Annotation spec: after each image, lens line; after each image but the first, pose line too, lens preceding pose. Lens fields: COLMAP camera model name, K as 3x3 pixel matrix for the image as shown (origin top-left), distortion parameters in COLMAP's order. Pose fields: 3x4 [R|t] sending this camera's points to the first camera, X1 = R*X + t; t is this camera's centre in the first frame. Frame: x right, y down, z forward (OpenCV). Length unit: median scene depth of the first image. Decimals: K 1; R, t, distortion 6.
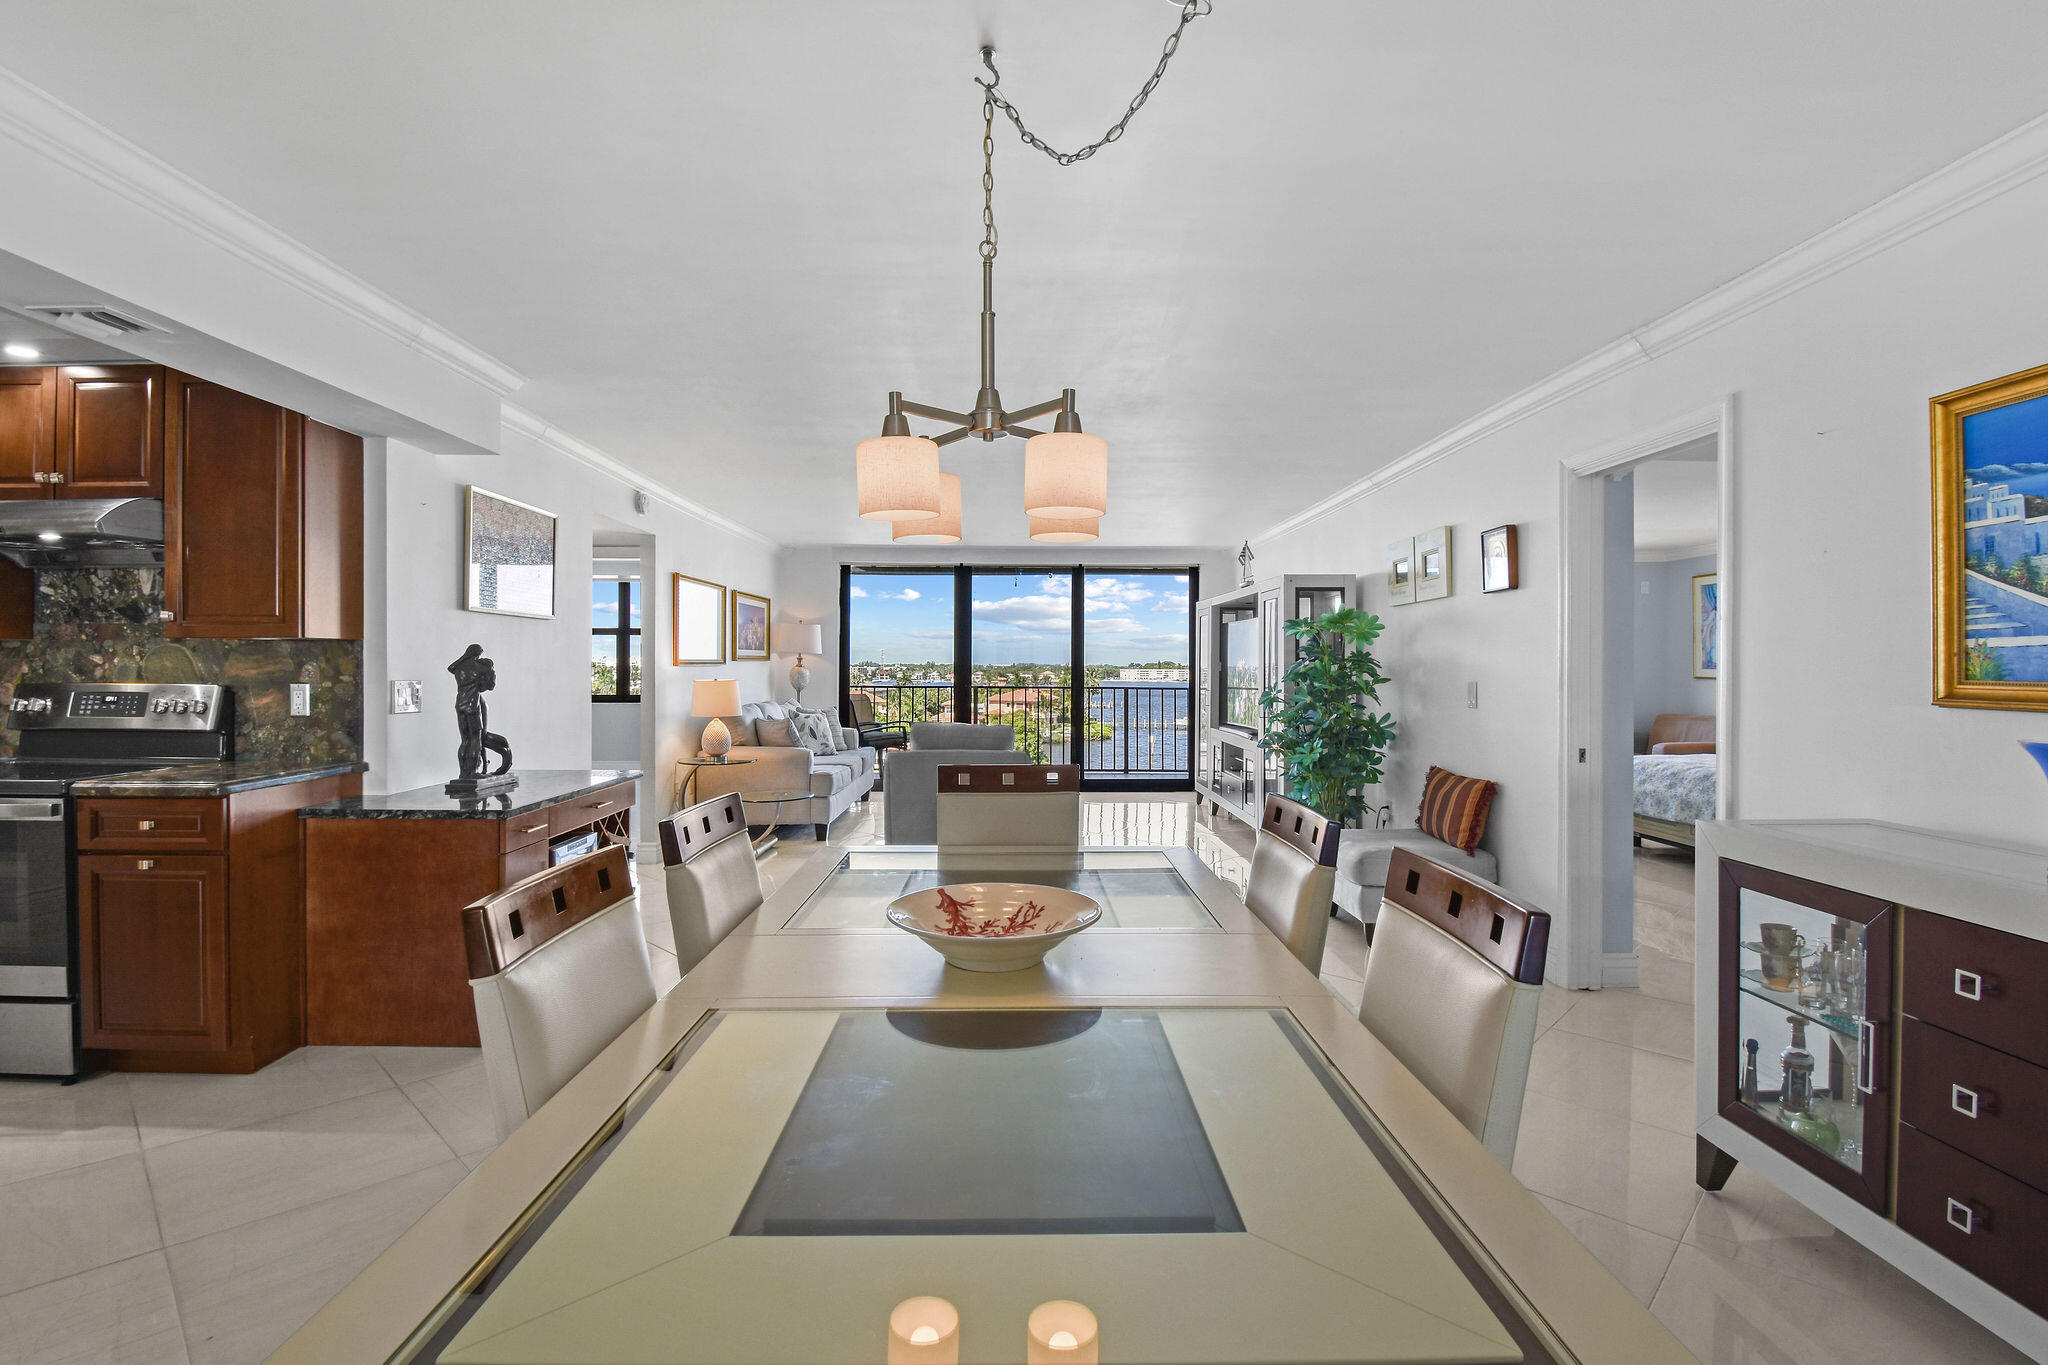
lens RADIAL K [[916.1, 0, 1007.3], [0, 916.1, 674.8], [0, 0, 1]] dist [-0.000347, -0.002501]
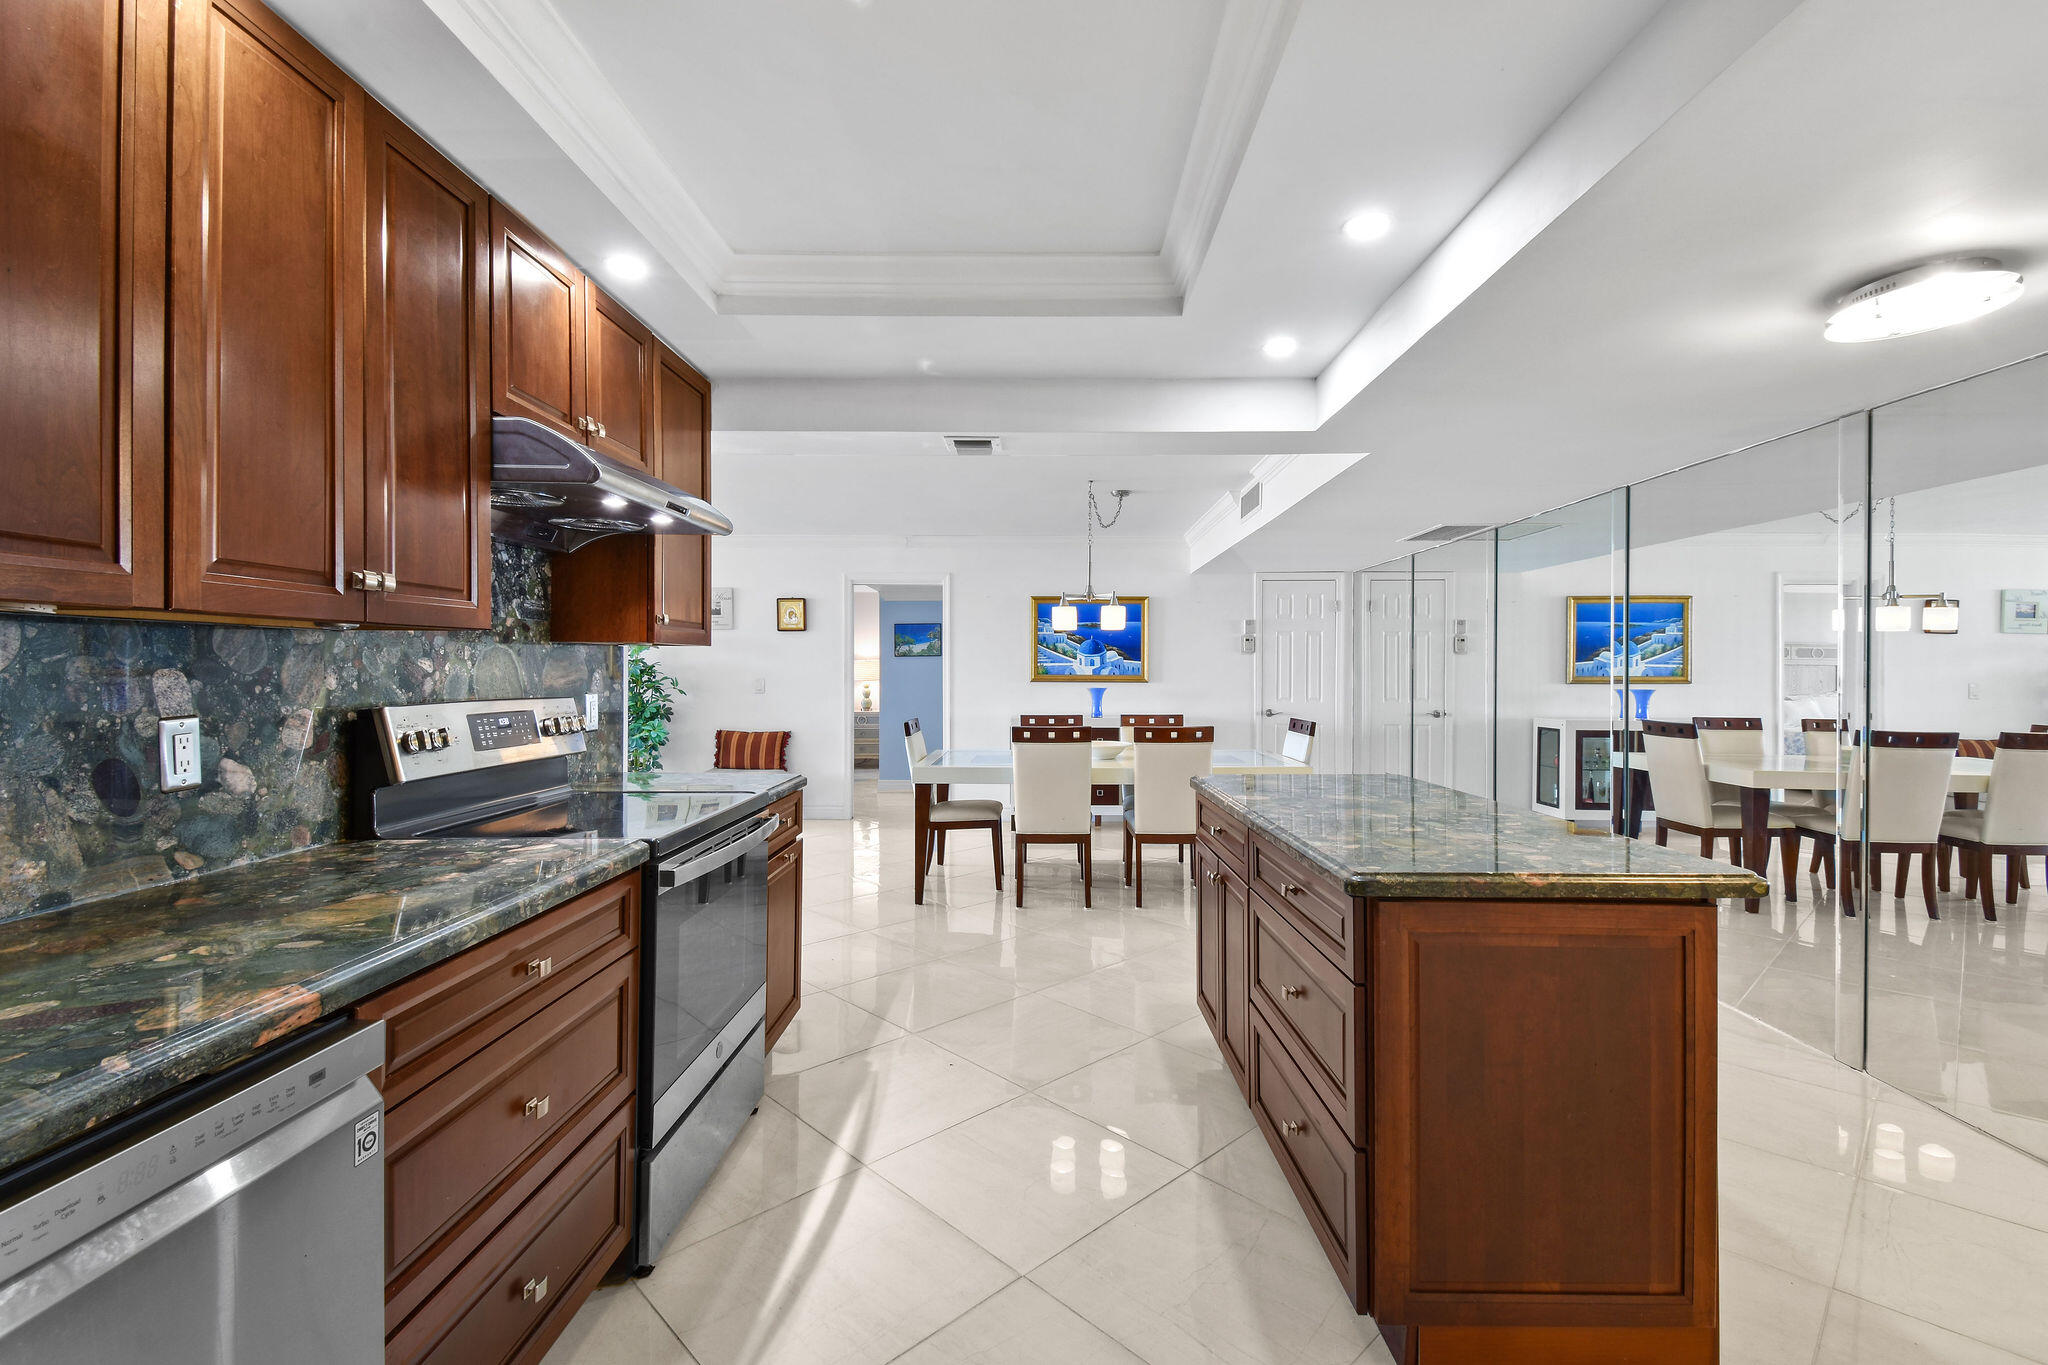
lens RADIAL K [[916.1, 0, 1029.4], [0, 916.1, 674.1], [0, 0, 1]] dist [-0.000347, -0.002501]
pose [[0.025891, -0.007383, 0.999638, -1.611485], [0.006355, 0.999954, 0.007221, -0.013002], [-0.999645, 0.006166, 0.025937, 0.554639]]
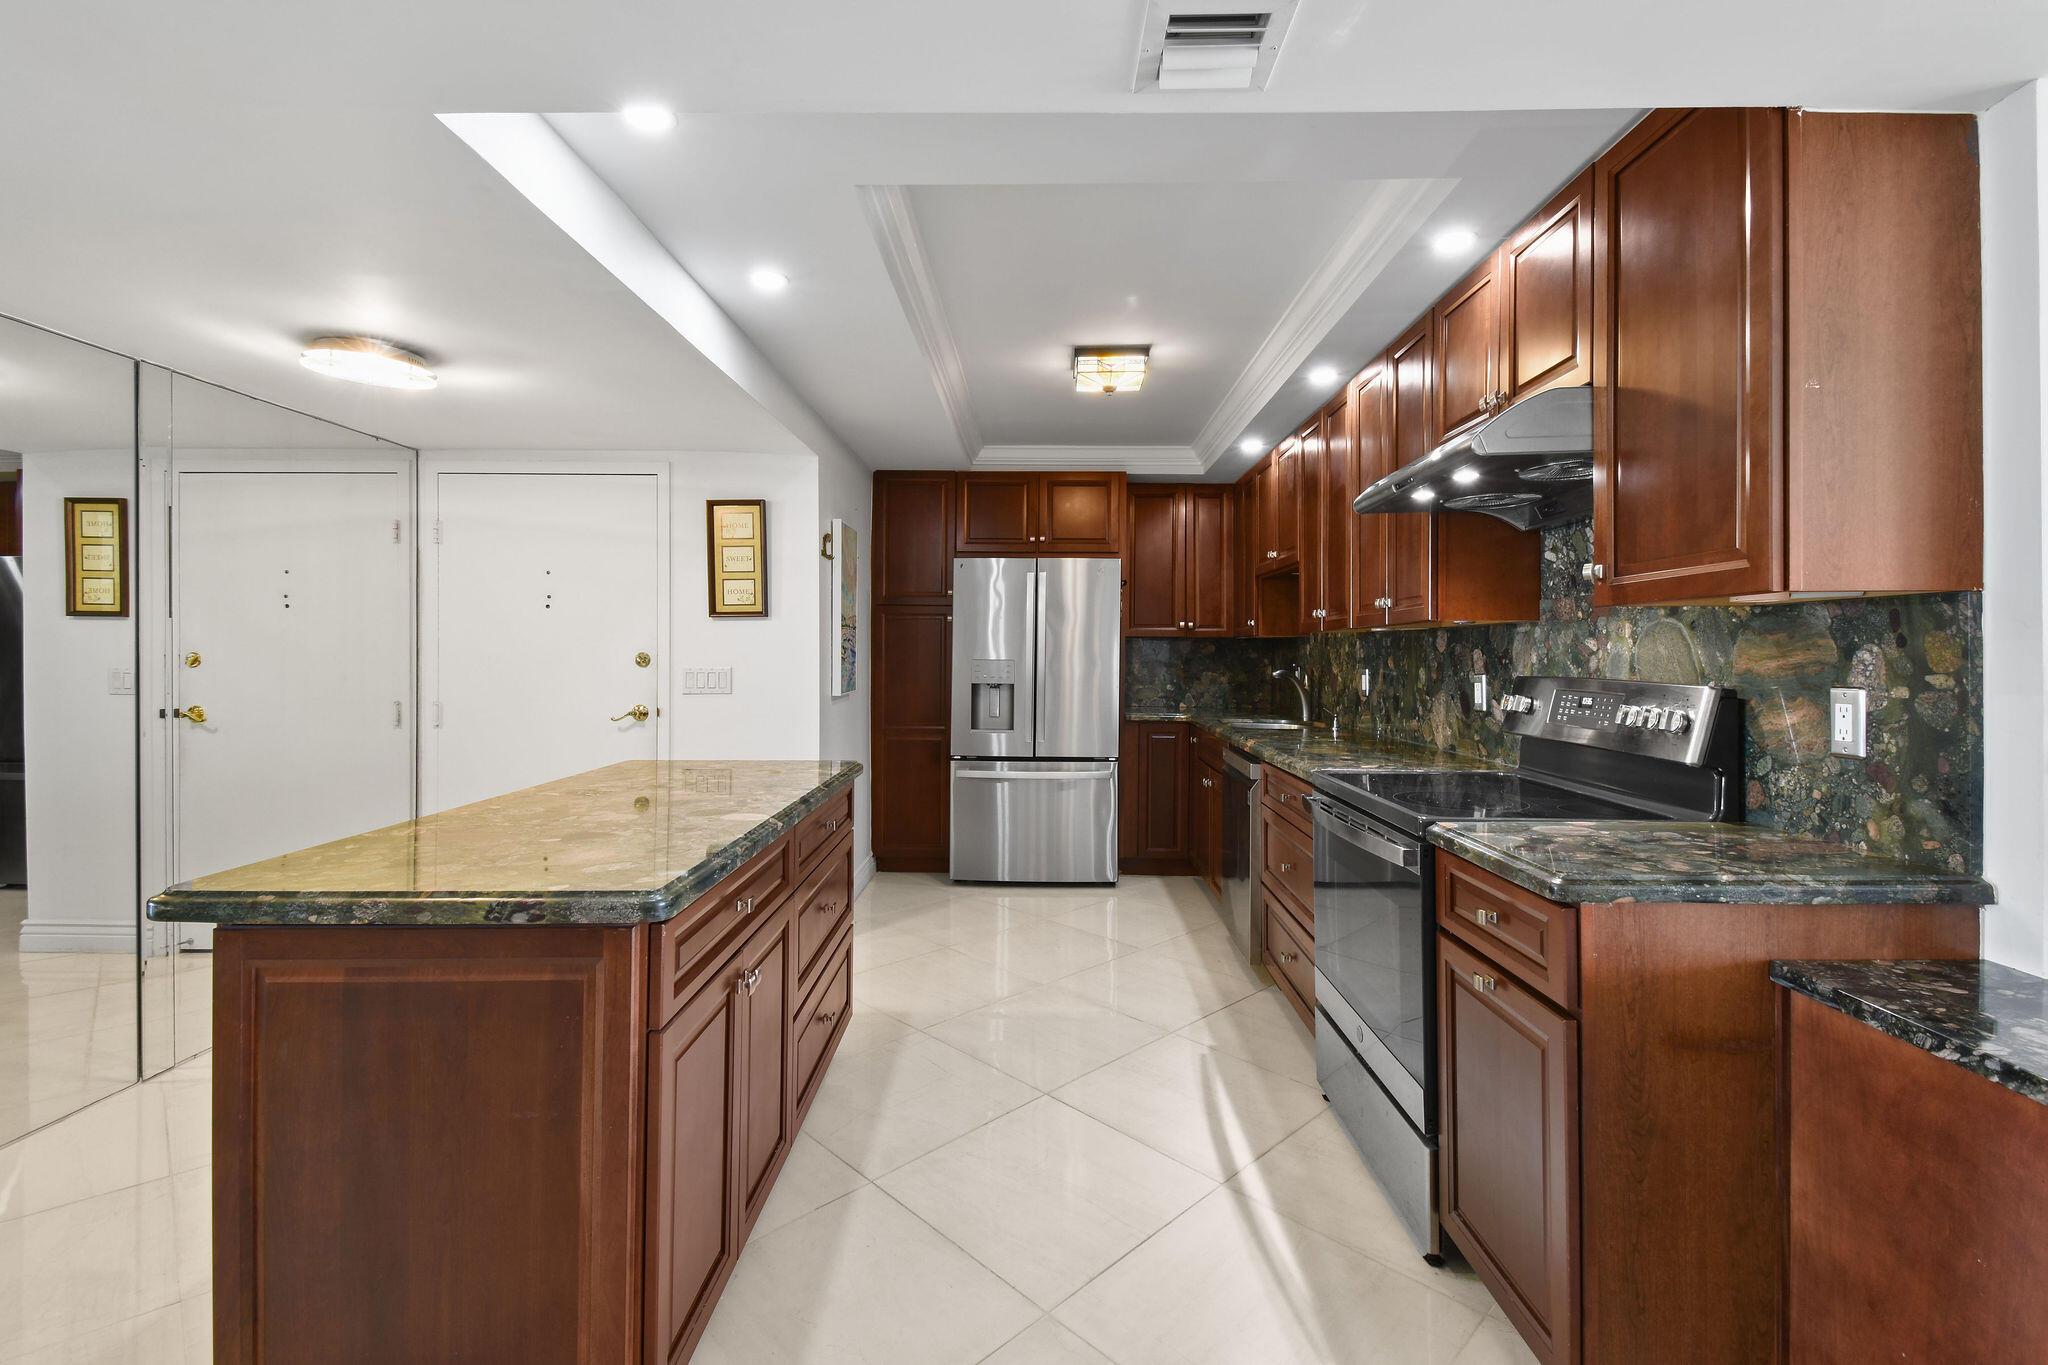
lens RADIAL K [[916.1, 0, 1005.0], [0, 916.1, 645.2], [0, 0, 1]] dist [-0.000347, -0.002501]
pose [[-0.044941, -0.013384, -0.998900, -0.264804], [-0.009905, 0.999867, -0.012951, -0.003143], [0.998941, 0.009312, -0.045068, 0.572569]]
